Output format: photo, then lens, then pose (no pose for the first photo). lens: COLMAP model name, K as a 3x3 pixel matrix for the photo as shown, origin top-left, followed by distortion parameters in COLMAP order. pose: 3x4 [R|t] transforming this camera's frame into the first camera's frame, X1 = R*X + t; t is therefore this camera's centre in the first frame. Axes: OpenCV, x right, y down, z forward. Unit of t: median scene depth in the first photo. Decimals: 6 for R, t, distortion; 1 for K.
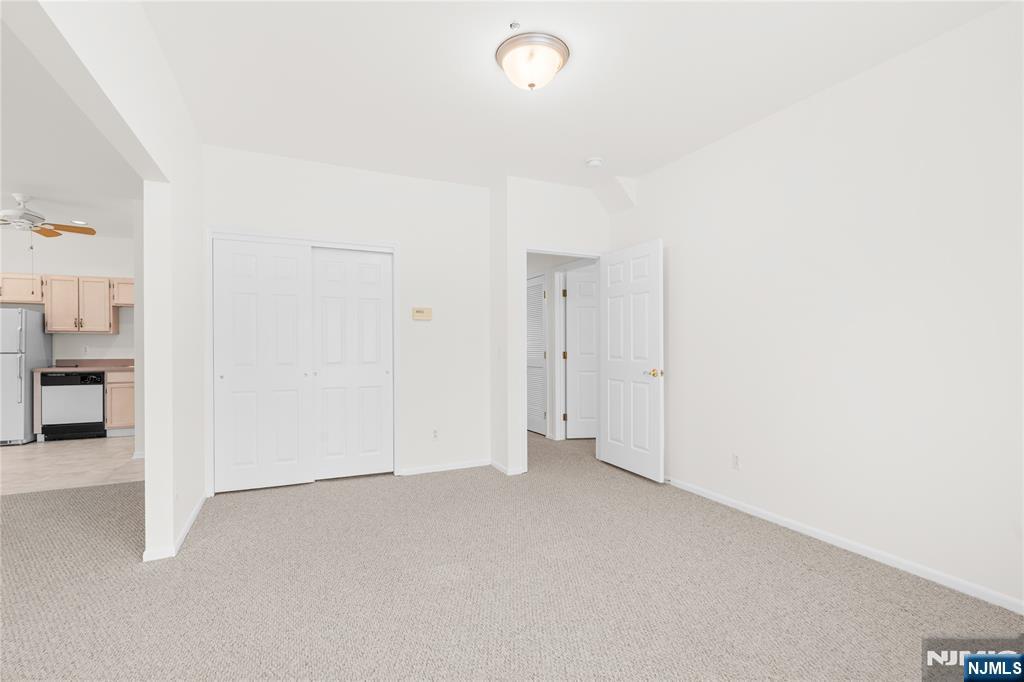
lens RADIAL K [[465.9, 0, 513.9], [0, 465.9, 348.3], [0, 0, 1]] dist [-0.005402, 0.002874]
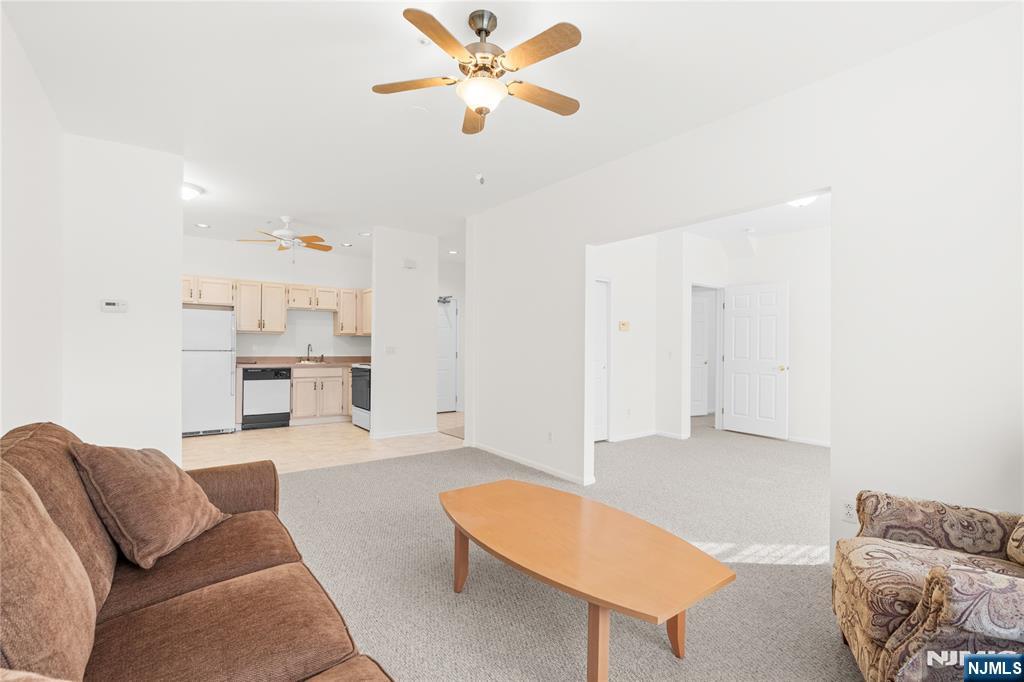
lens RADIAL K [[465.9, 0, 516.0], [0, 465.9, 347.1], [0, 0, 1]] dist [-0.005402, 0.002874]
pose [[0.979513, 0.010208, 0.201122, -0.581999], [-0.009774, 0.999947, -0.003151, -0.001987], [-0.201143, 0.001121, 0.979561, -0.219066]]
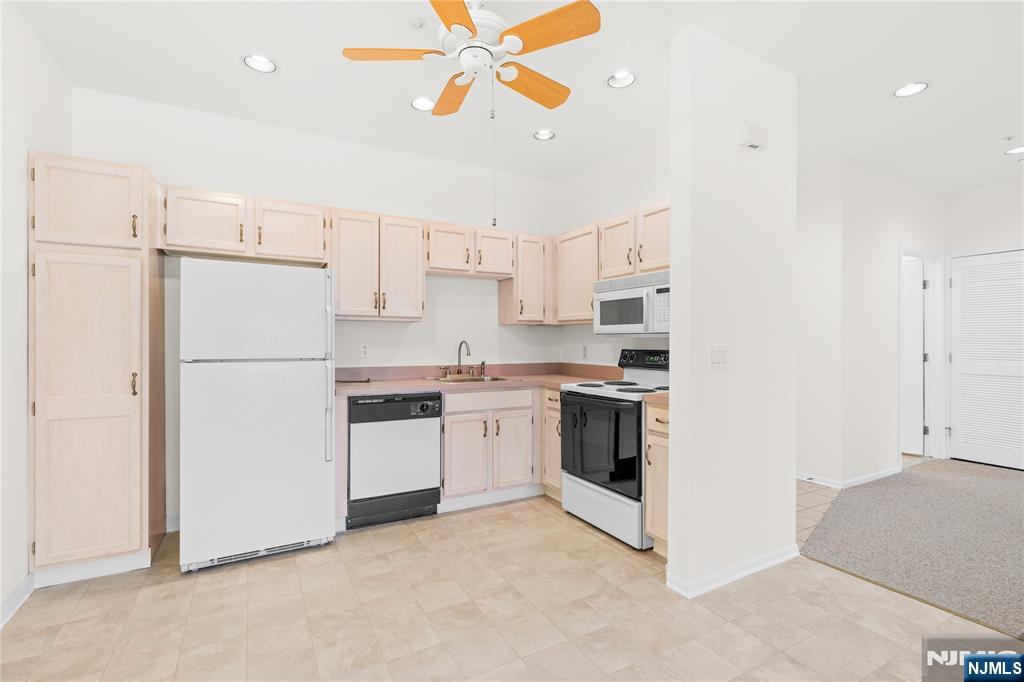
lens RADIAL K [[465.9, 0, 511.4], [0, 465.9, 341.0], [0, 0, 1]] dist [-0.005402, 0.002874]
pose [[0.997514, 0.002308, 0.070428, -0.849585], [-0.002057, 0.999991, -0.003638, -0.007103], [-0.070436, 0.003484, 0.997510, 0.467846]]
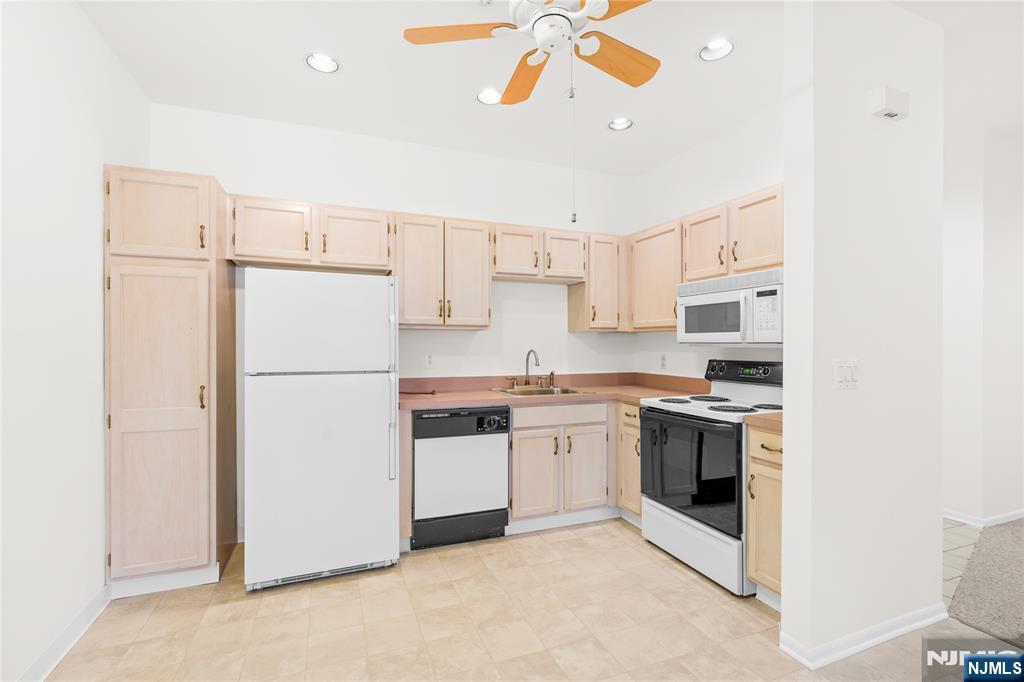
lens RADIAL K [[465.9, 0, 515.2], [0, 465.9, 344.0], [0, 0, 1]] dist [-0.005402, 0.002874]
pose [[0.998488, 0.000328, -0.054978, -0.858175], [-0.000670, 0.999981, -0.006188, -0.013375], [0.054975, 0.006215, 0.998468, 0.509856]]
